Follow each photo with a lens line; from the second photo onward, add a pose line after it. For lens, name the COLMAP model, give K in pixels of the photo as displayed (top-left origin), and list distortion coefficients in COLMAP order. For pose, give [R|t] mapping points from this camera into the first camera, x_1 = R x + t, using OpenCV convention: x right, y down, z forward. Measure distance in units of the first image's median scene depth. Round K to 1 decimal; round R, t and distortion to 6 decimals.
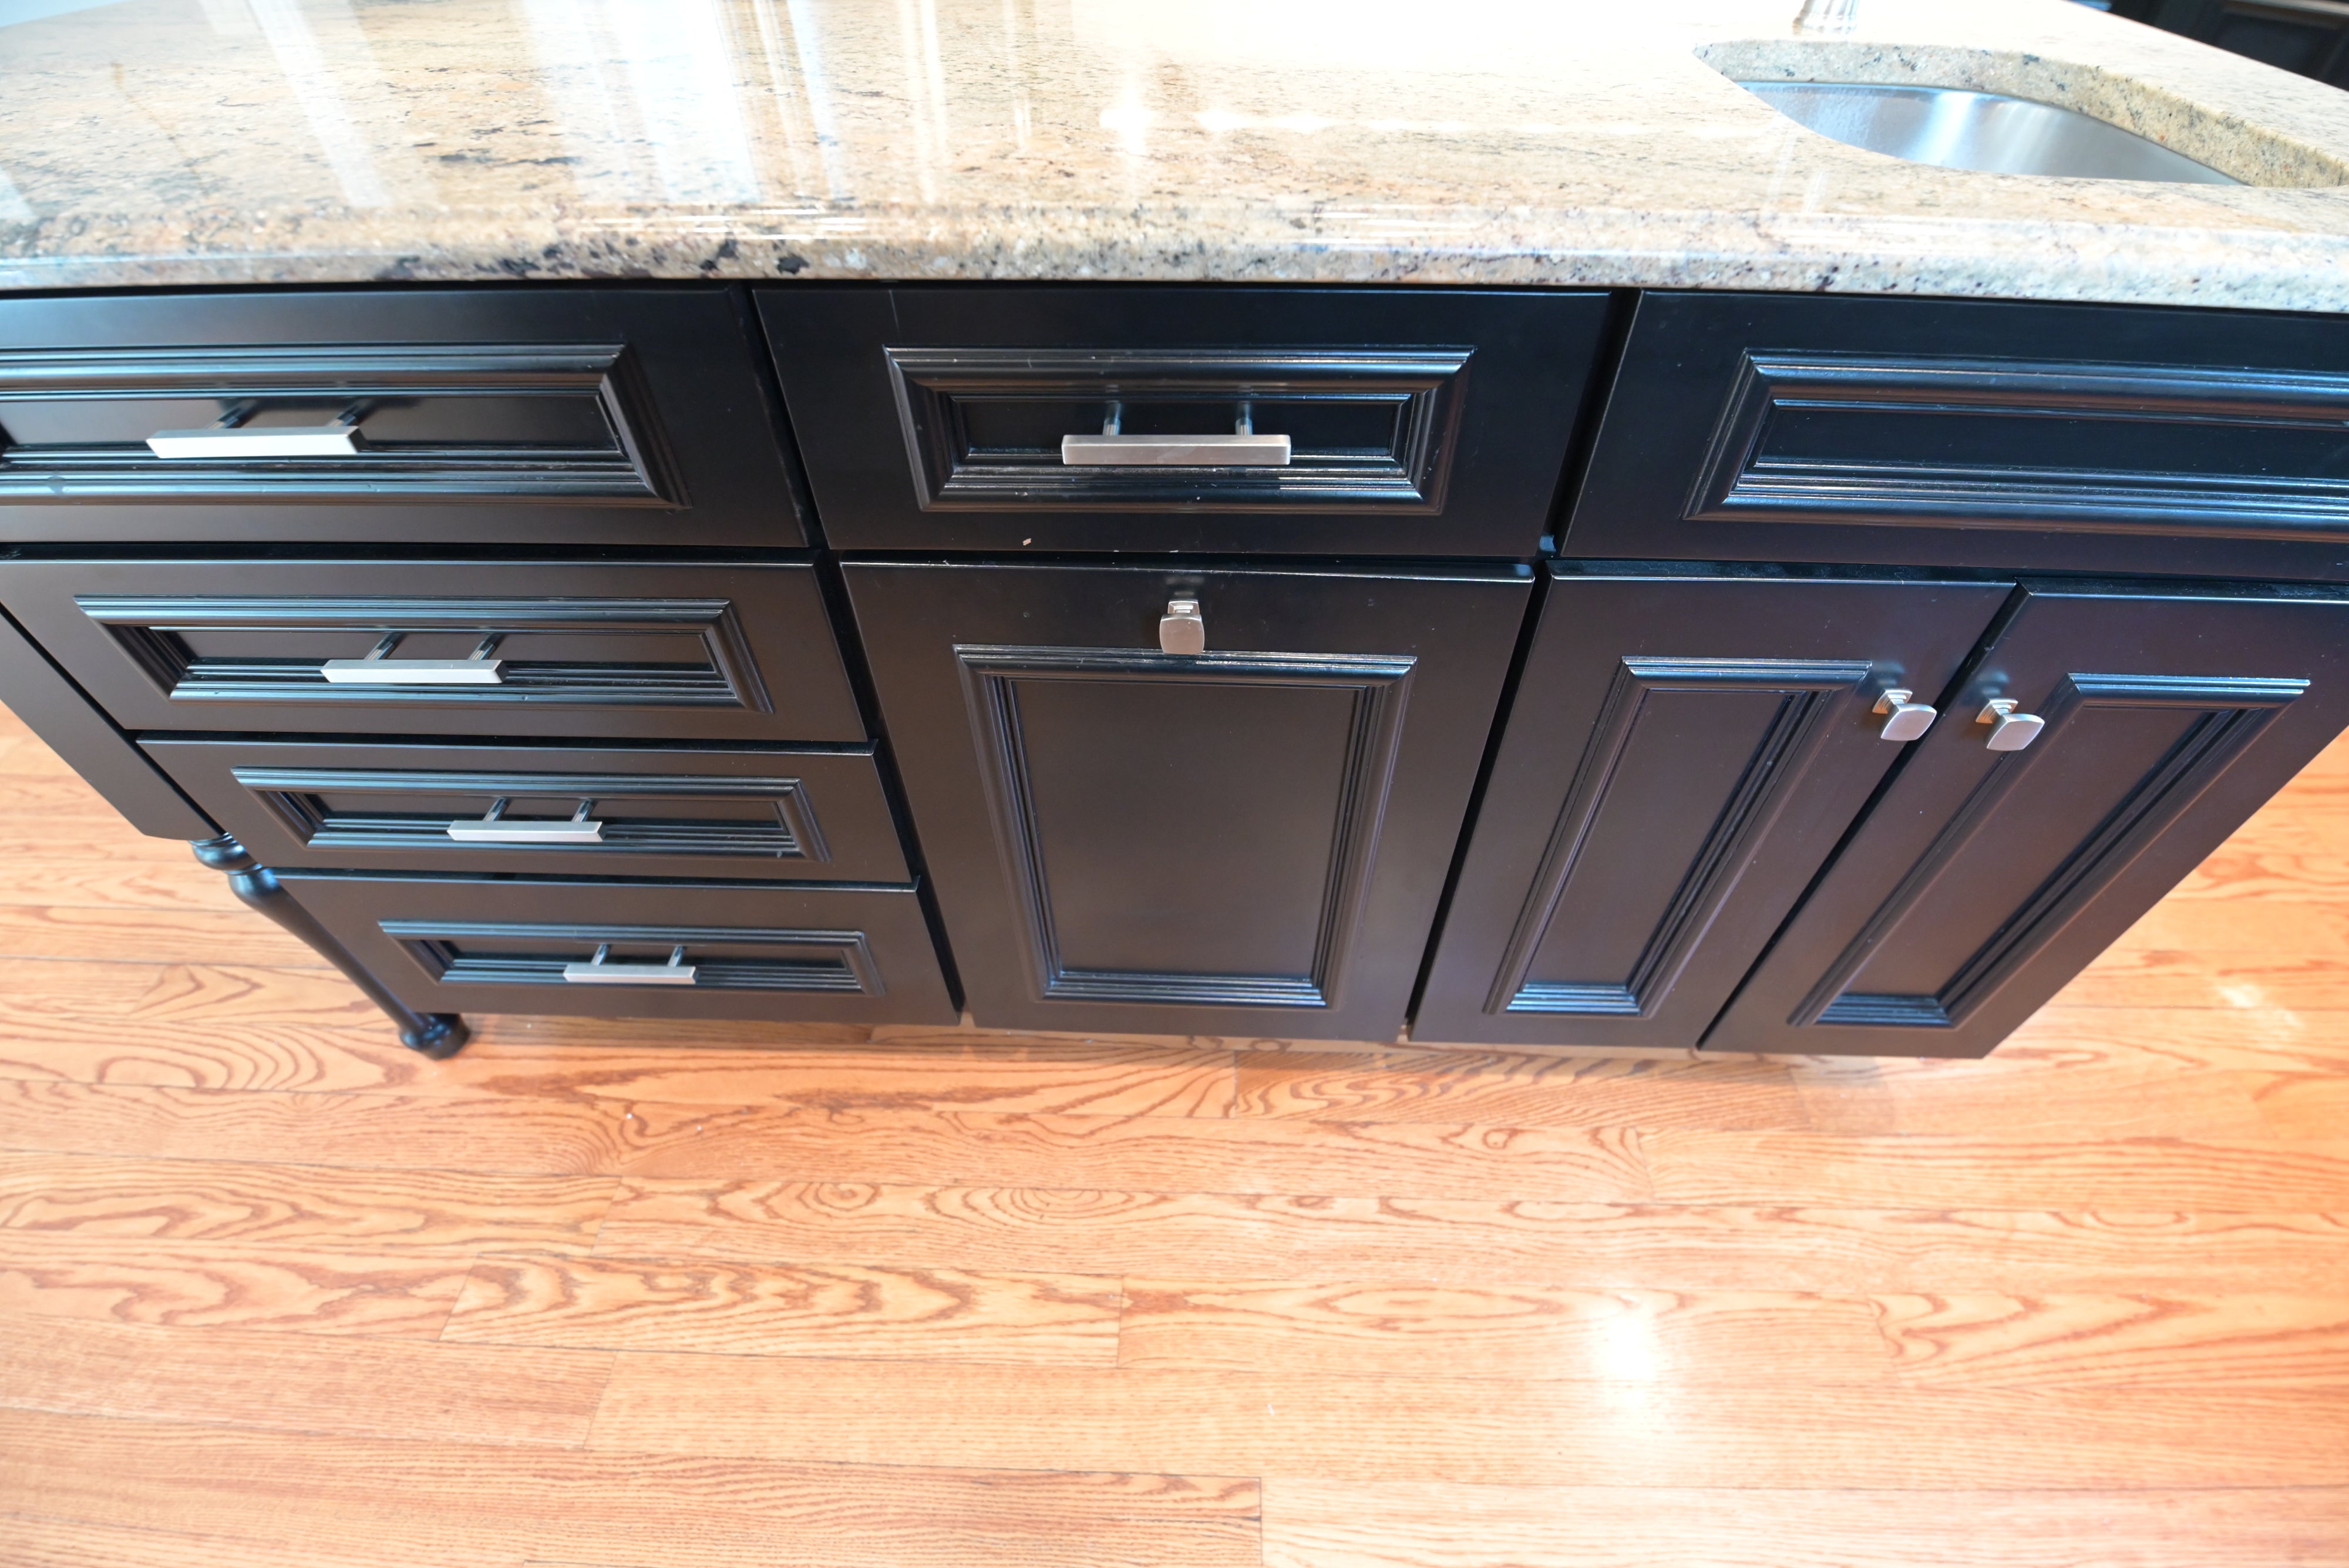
lens RADIAL K [[1000.9, 0, 1181.3], [0, 1000.9, 773.1], [0, 0, 1]] dist [-0.015940, -0.004227]
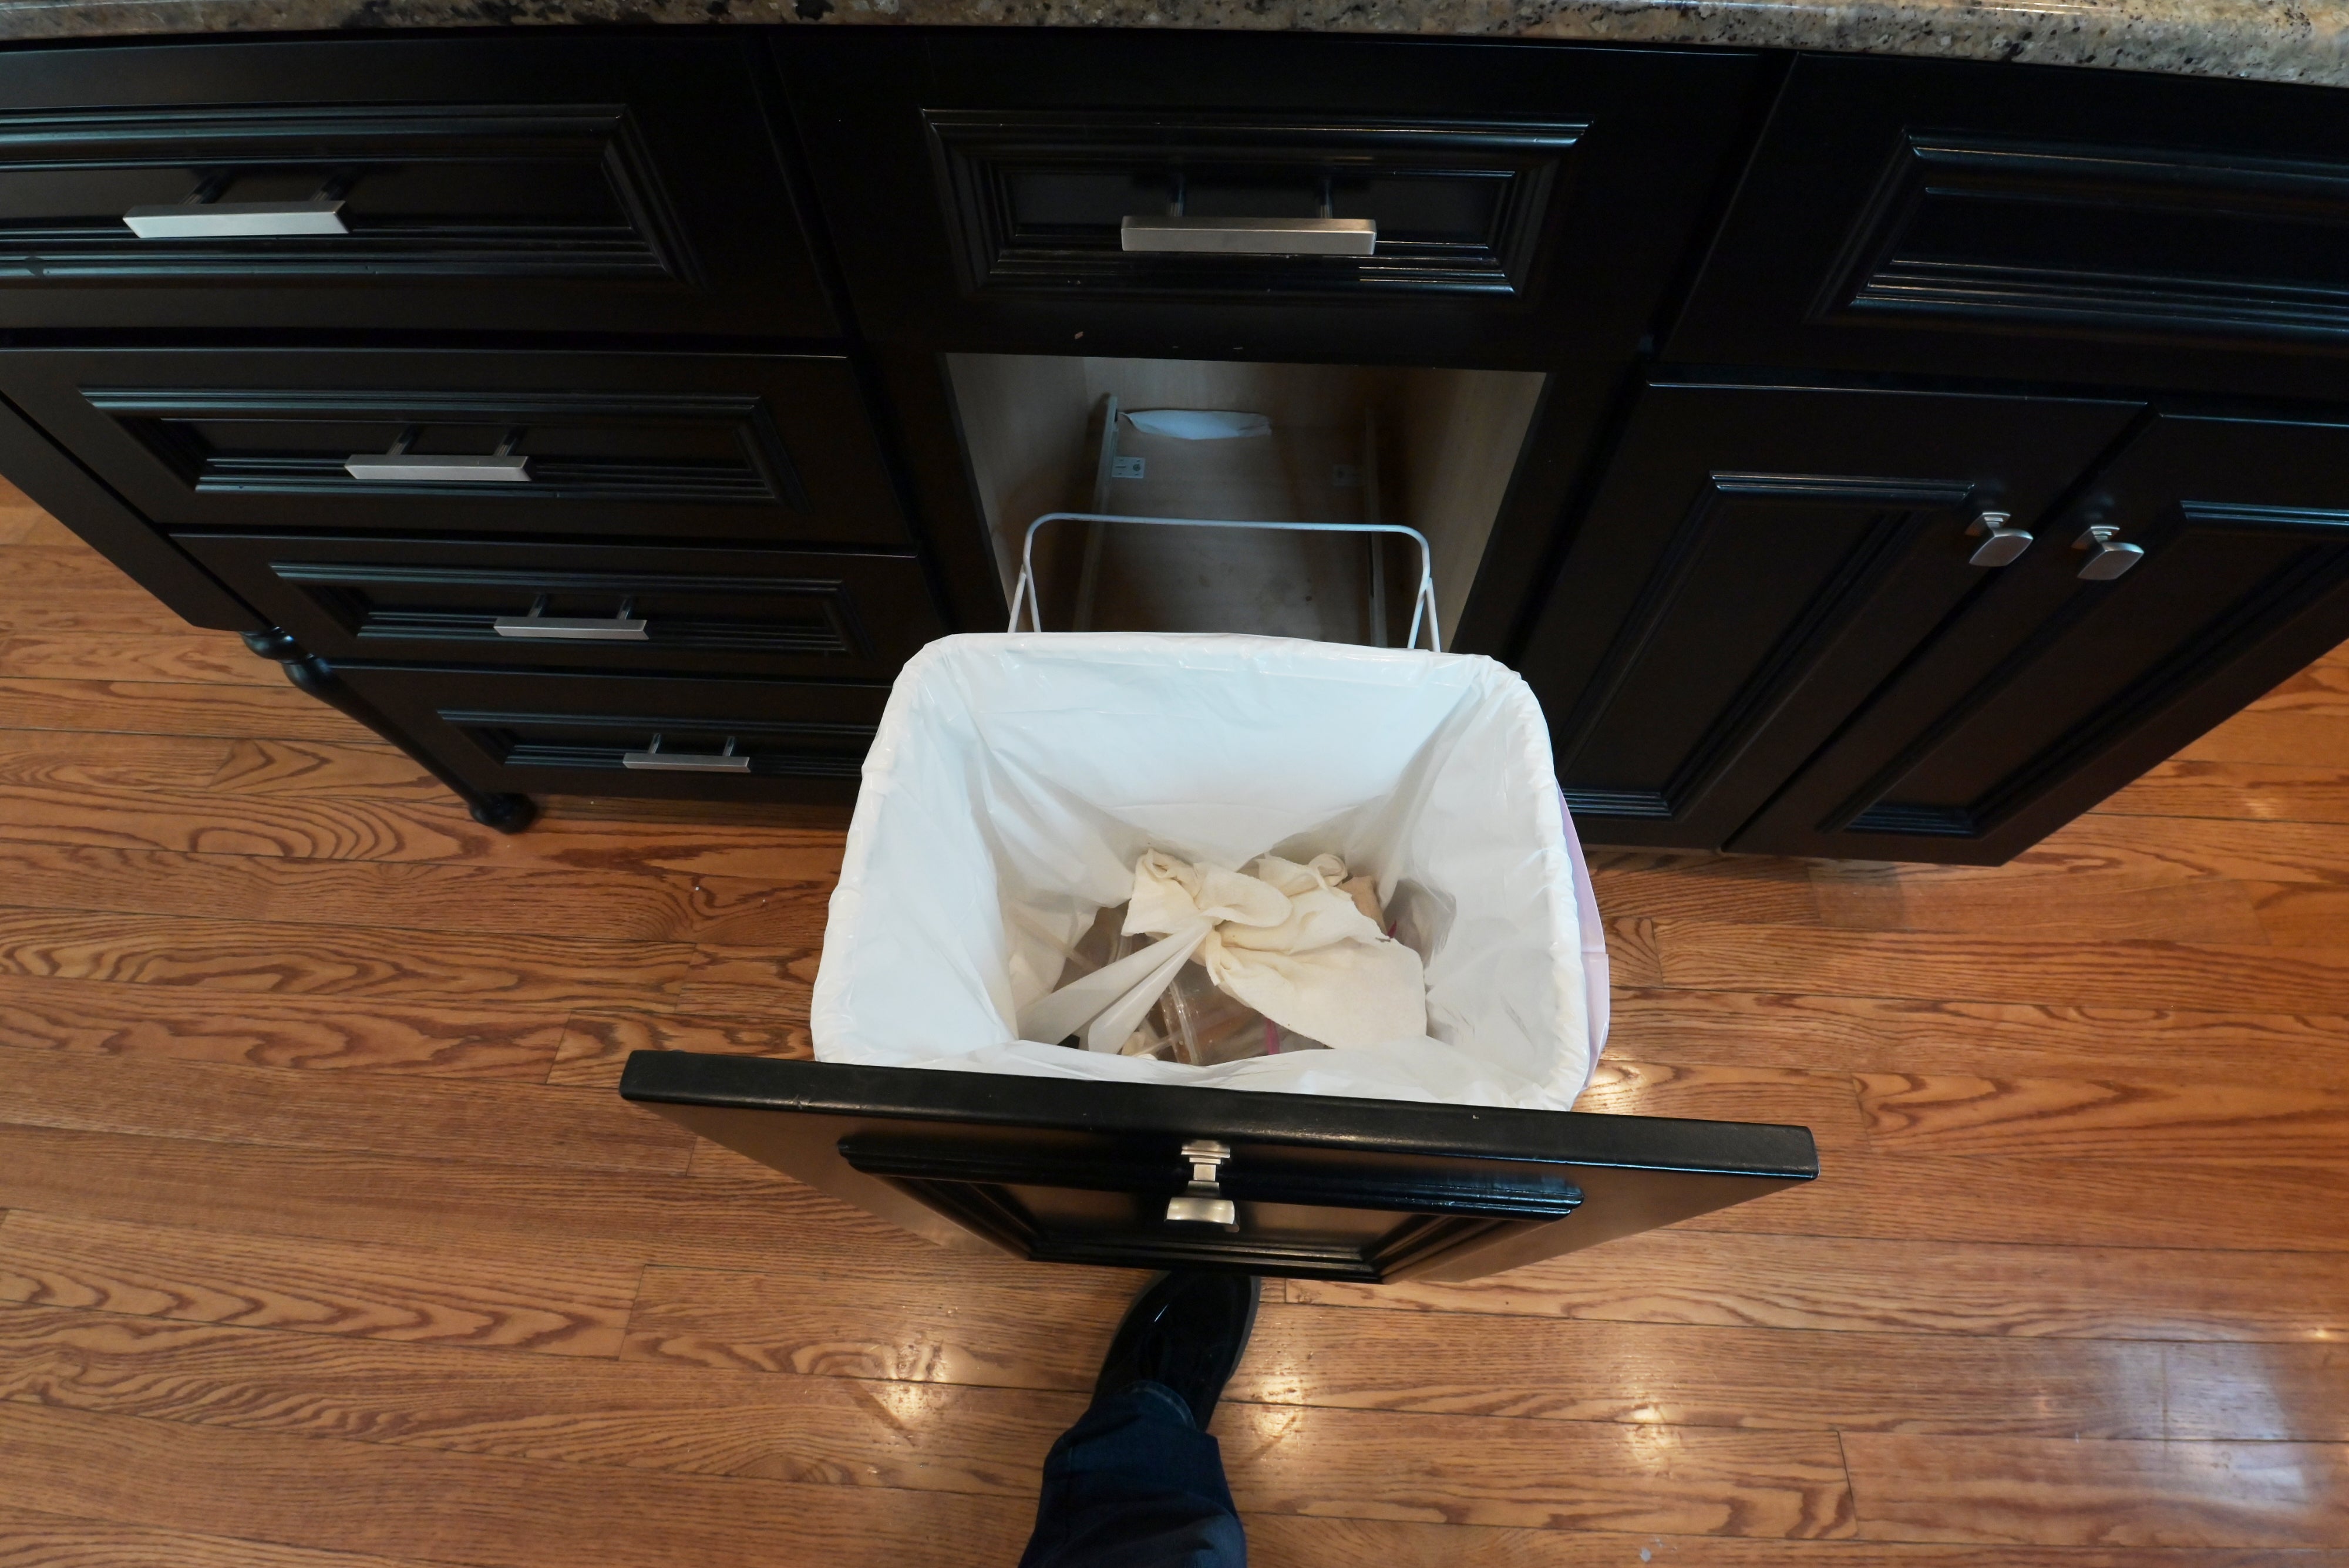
lens RADIAL K [[994.8, 0, 1189.2], [0, 994.8, 761.2], [0, 0, 1]] dist [-0.016717, -0.004334]
pose [[0.999735, 0.018444, -0.013754, -0.022326], [-0.014841, 0.973763, 0.227082, -0.038817], [0.017582, -0.226817, 0.973779, 0.014647]]
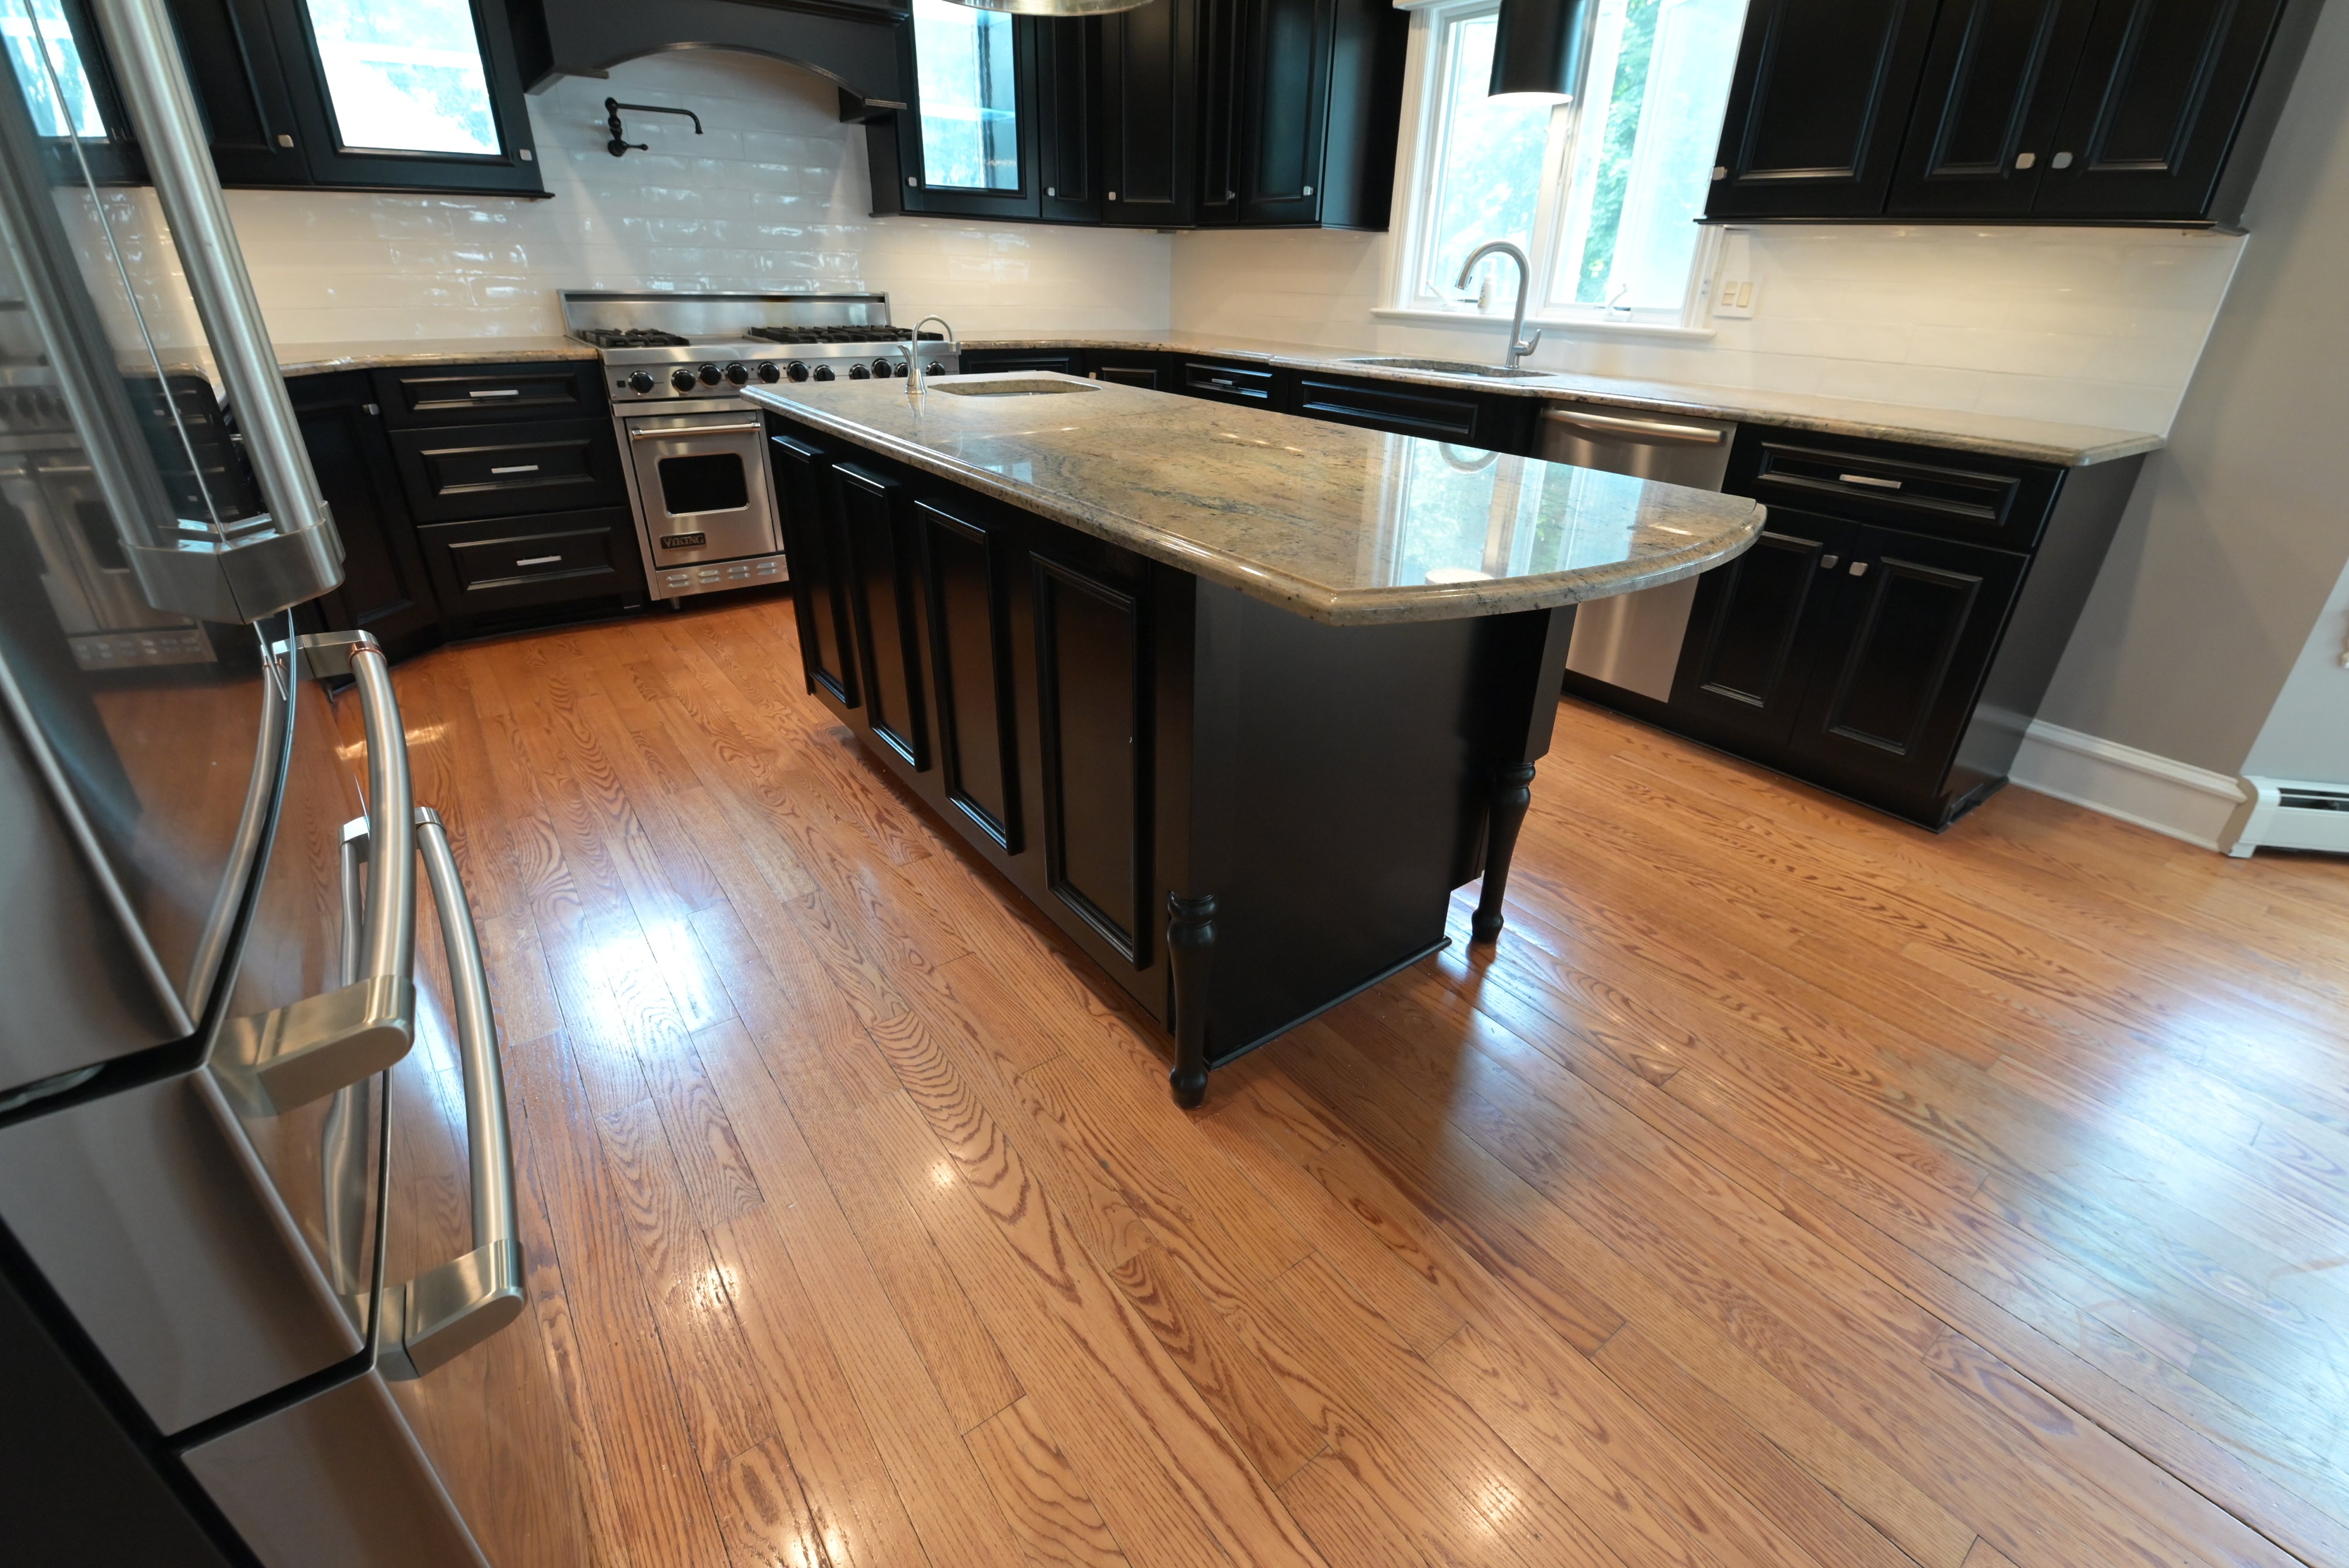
lens RADIAL K [[1003.9, 0, 1182.1], [0, 1003.9, 765.0], [0, 0, 1]] dist [0.001609, -0.012762]
pose [[-0.620990, -0.360278, 0.696111, -1.828383], [0.549494, 0.433215, 0.714409, -1.645083], [-0.558952, 0.826150, -0.071052, 1.419262]]
